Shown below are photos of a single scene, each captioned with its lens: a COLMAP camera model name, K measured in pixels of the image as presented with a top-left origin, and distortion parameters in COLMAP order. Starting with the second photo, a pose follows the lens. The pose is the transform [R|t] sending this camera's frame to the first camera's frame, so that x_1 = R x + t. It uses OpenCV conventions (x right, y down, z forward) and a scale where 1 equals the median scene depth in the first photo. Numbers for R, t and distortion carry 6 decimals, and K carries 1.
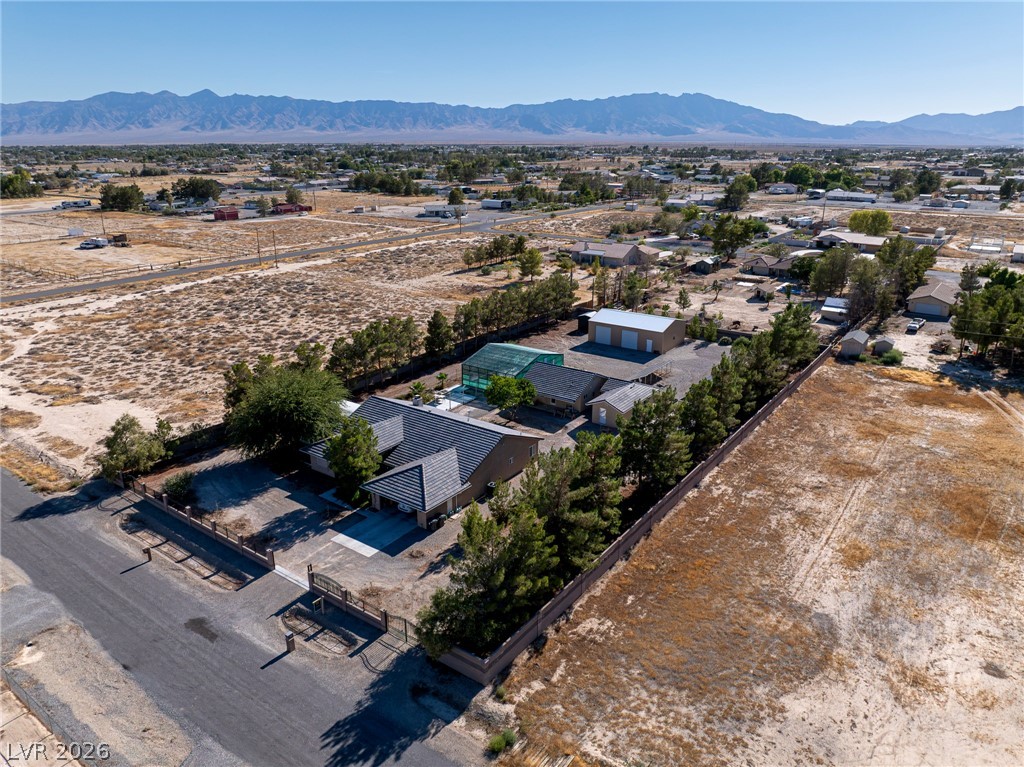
lens RADIAL K [[724.0, 0, 512.0], [0, 724.0, 383.5], [0, 0, 1]] dist [-0.044782, 0.001110]
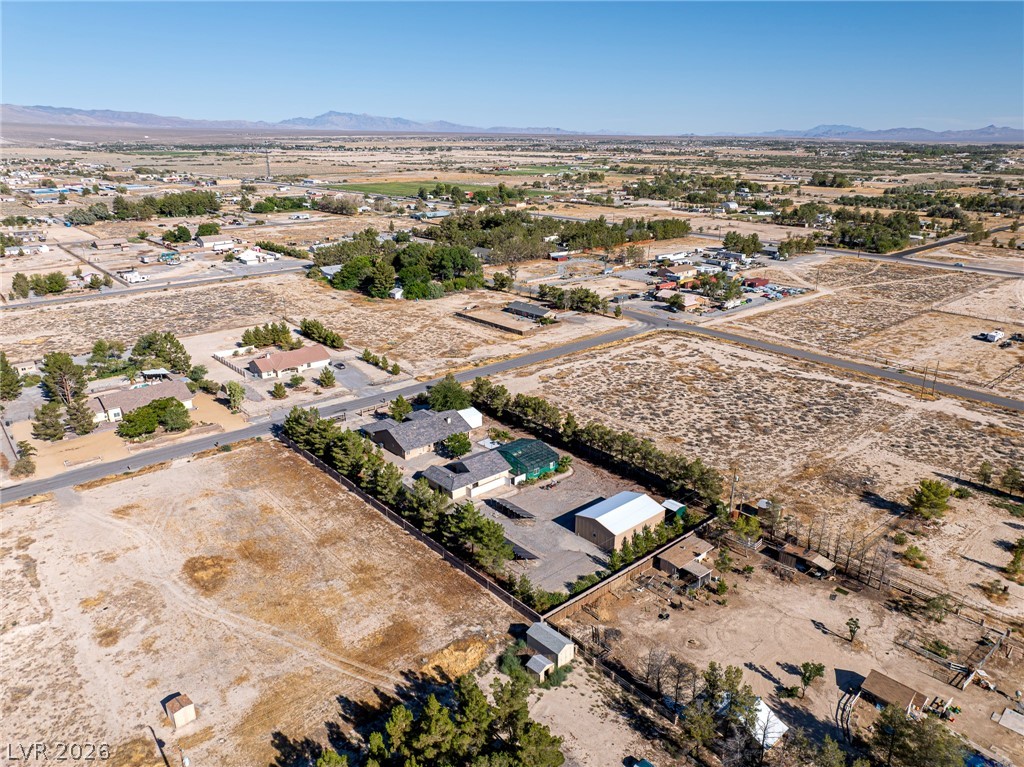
lens RADIAL K [[701.9, 0, 512.0], [0, 701.9, 383.5], [0, 0, 1]] dist [-0.049223, -0.001794]
pose [[-0.226668, 0.323188, -0.918788, 1.501547], [-0.313698, 0.868848, 0.383011, -0.818226], [0.922071, 0.375038, -0.095557, 1.209892]]
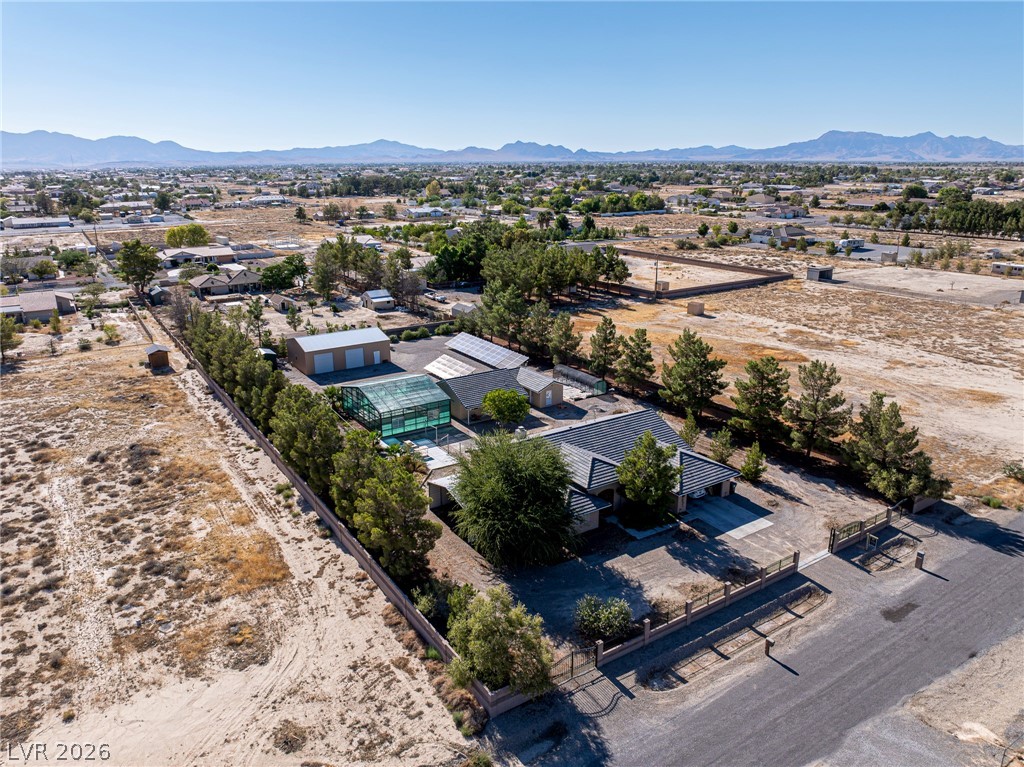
lens RADIAL K [[724.0, 0, 512.0], [0, 724.0, 383.5], [0, 0, 1]] dist [-0.044782, 0.001110]
pose [[0.355391, -0.279166, 0.892056, -0.824046], [0.309522, 0.935663, 0.169501, -0.168813], [-0.881983, 0.215871, 0.418934, 0.573934]]
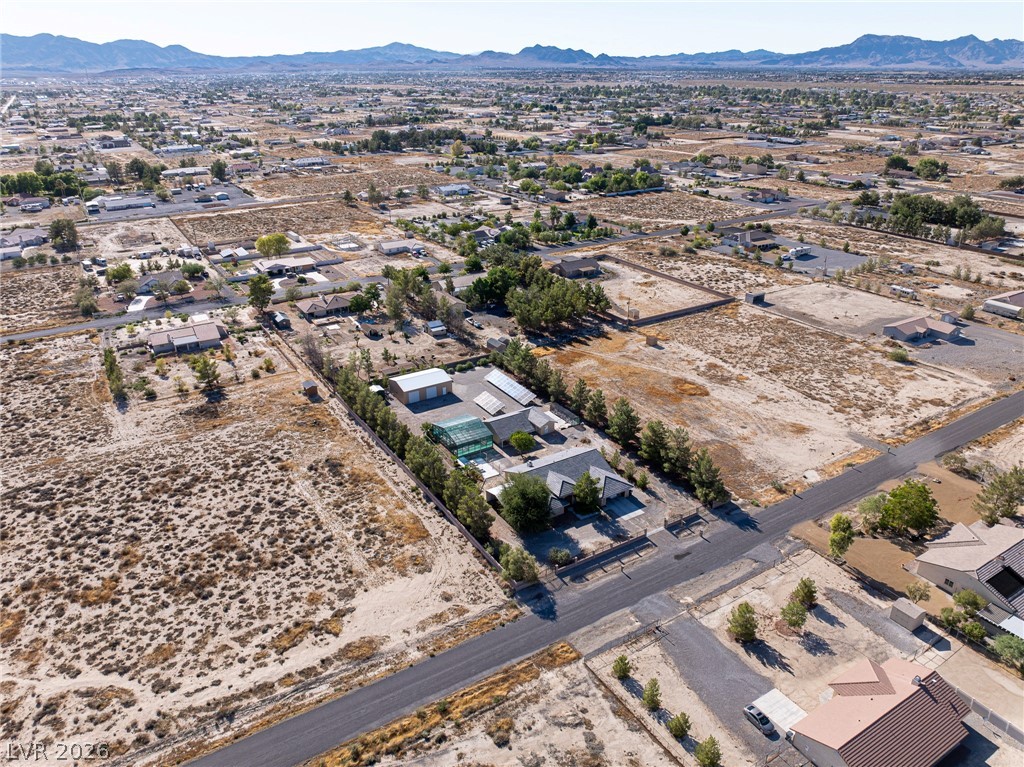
lens RADIAL K [[724.0, 0, 512.0], [0, 724.0, 383.5], [0, 0, 1]] dist [-0.044782, 0.001110]
pose [[0.377583, -0.380665, 0.844112, -1.458004], [0.306936, 0.911507, 0.273761, -0.609325], [-0.873625, 0.155721, 0.461009, 0.159530]]
